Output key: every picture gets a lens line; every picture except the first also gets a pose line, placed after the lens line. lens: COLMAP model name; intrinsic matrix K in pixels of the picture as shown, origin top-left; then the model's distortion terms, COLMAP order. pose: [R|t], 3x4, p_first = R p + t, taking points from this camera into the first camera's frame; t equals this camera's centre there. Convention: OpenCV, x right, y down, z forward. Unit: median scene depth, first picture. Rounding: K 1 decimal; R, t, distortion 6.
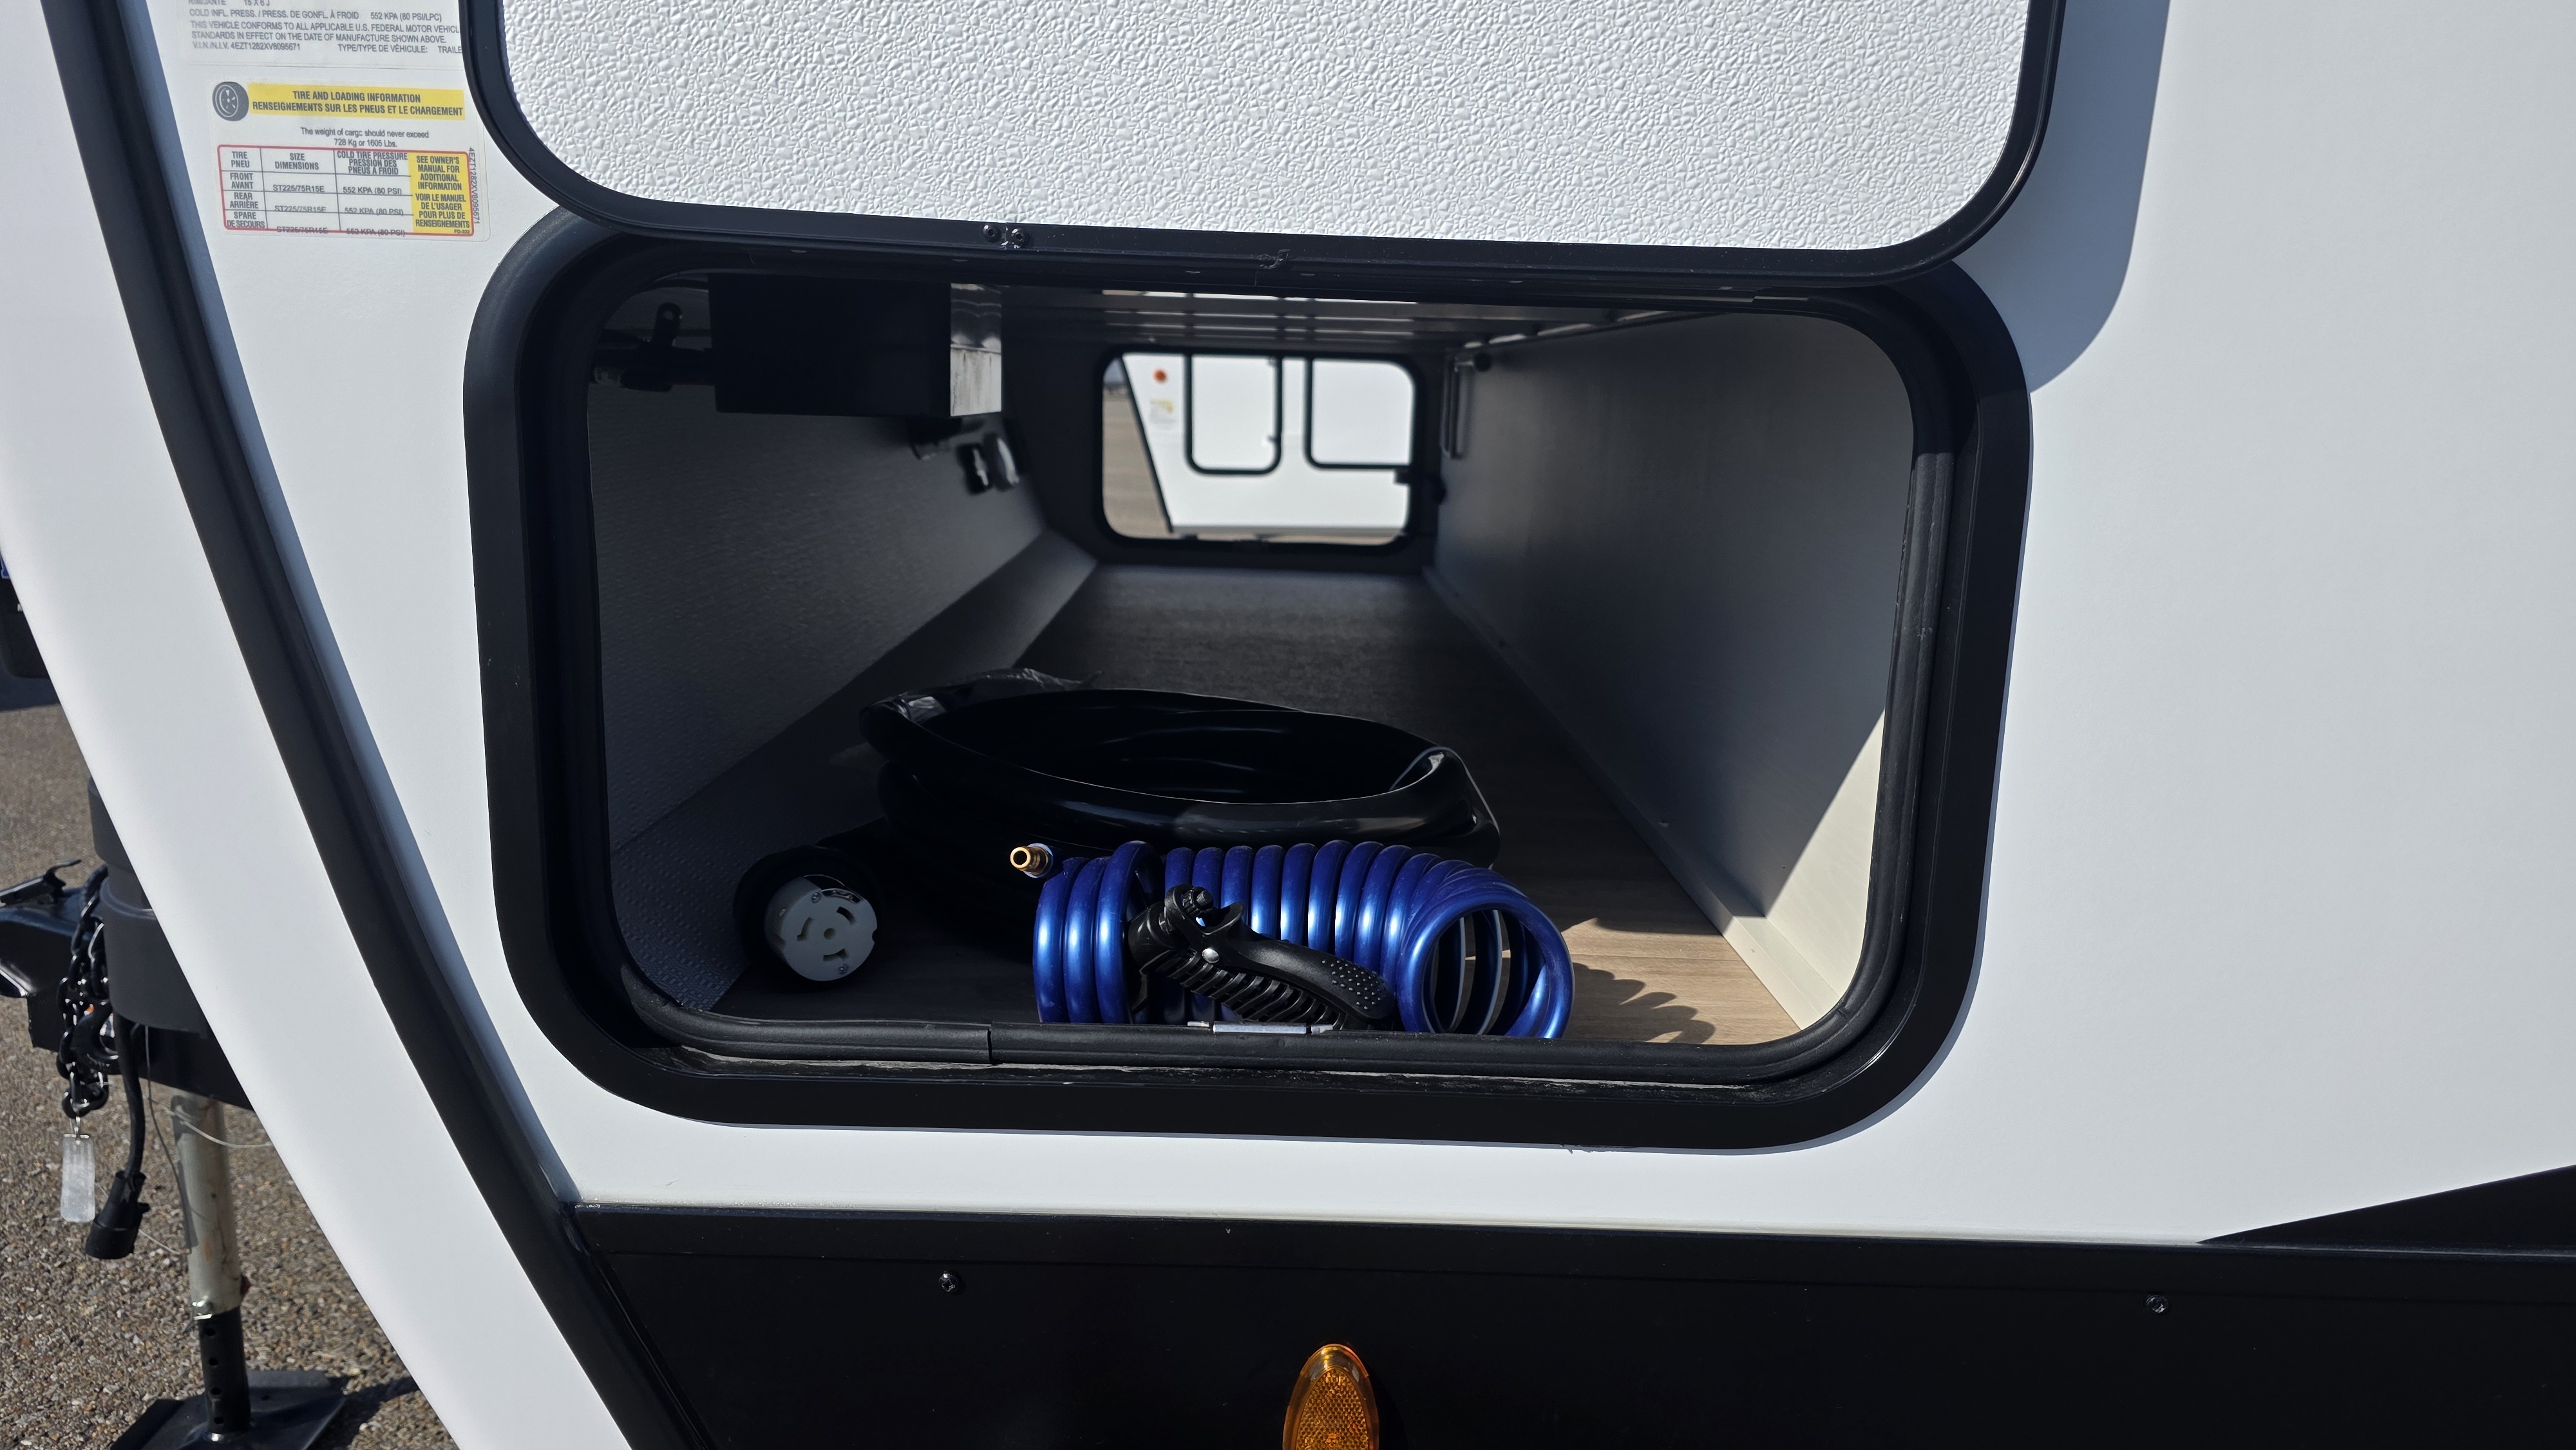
lens RADIAL K [[1731.8, 0, 1306.5], [0, 1731.8, 739.1], [0, 0, 1]] dist [0.029535, -0.007067]
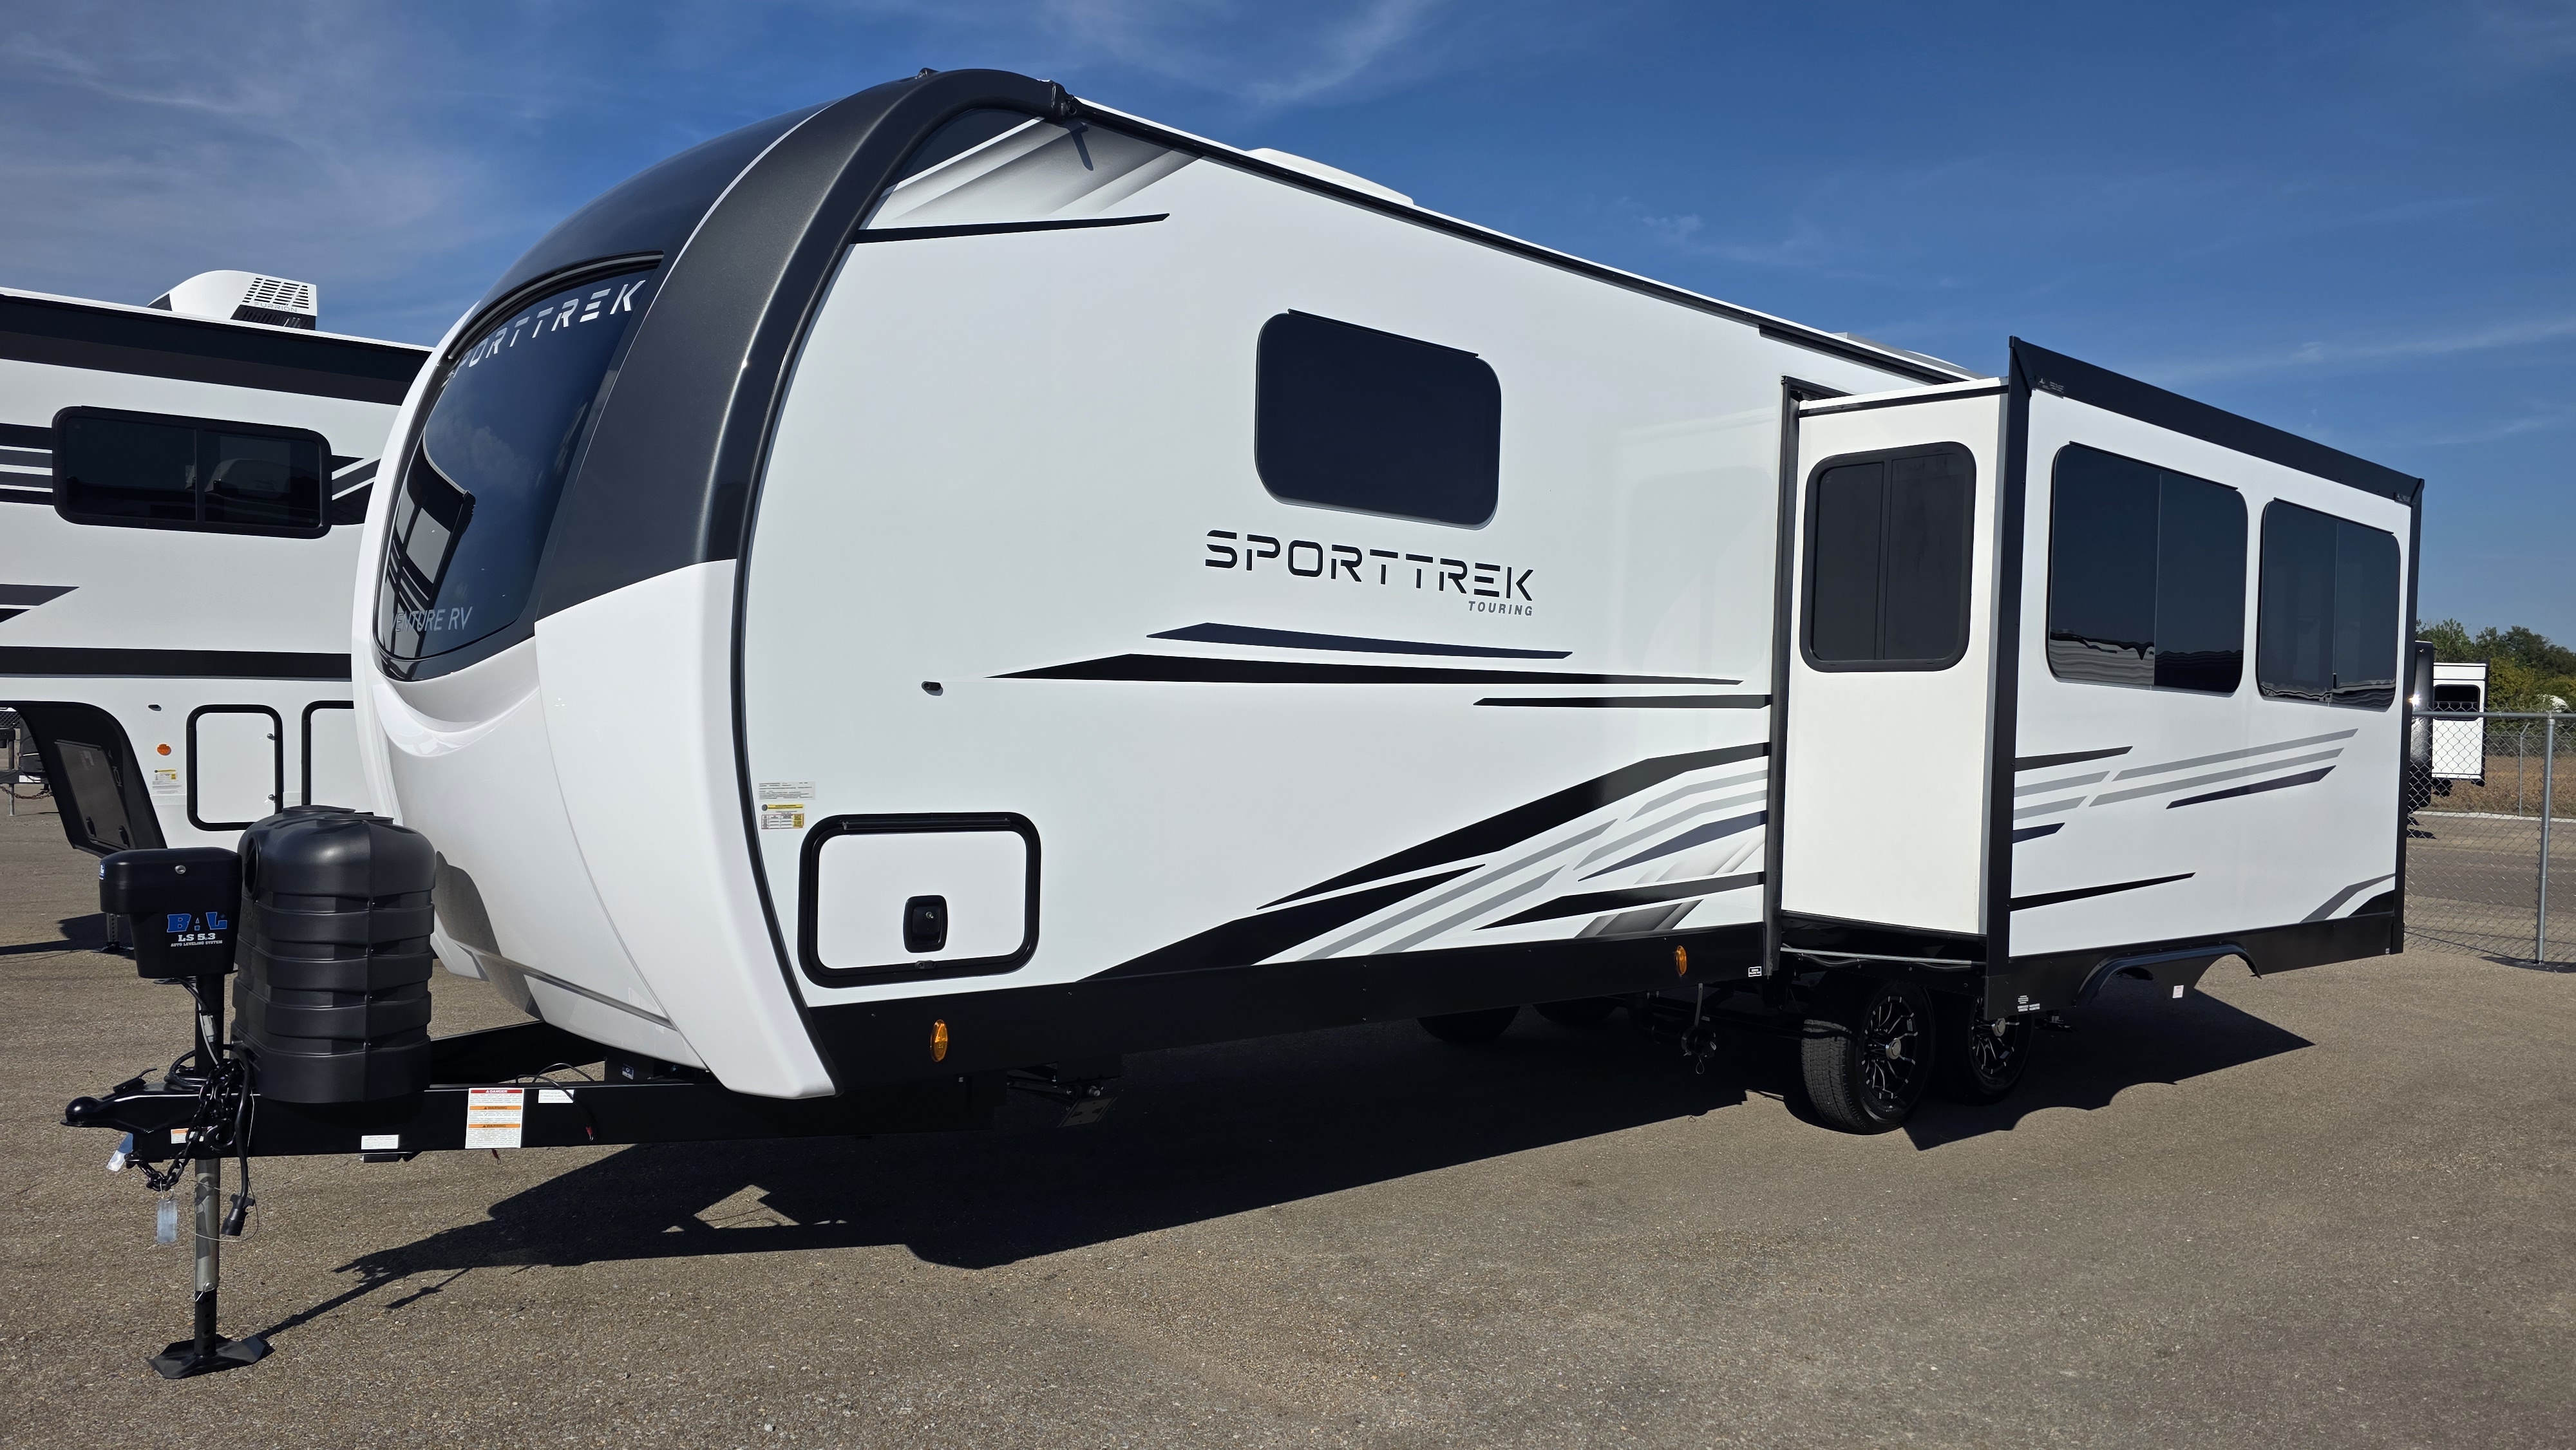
lens RADIAL K [[1731.8, 0, 1291.6], [0, 1731.8, 732.9], [0, 0, 1]] dist [0.029535, -0.007067]
pose [[0.772111, -0.015779, 0.635292, -2.542840], [0.126584, 0.983477, -0.129419, 0.309869], [-0.622753, 0.180343, 0.761351, -3.921104]]
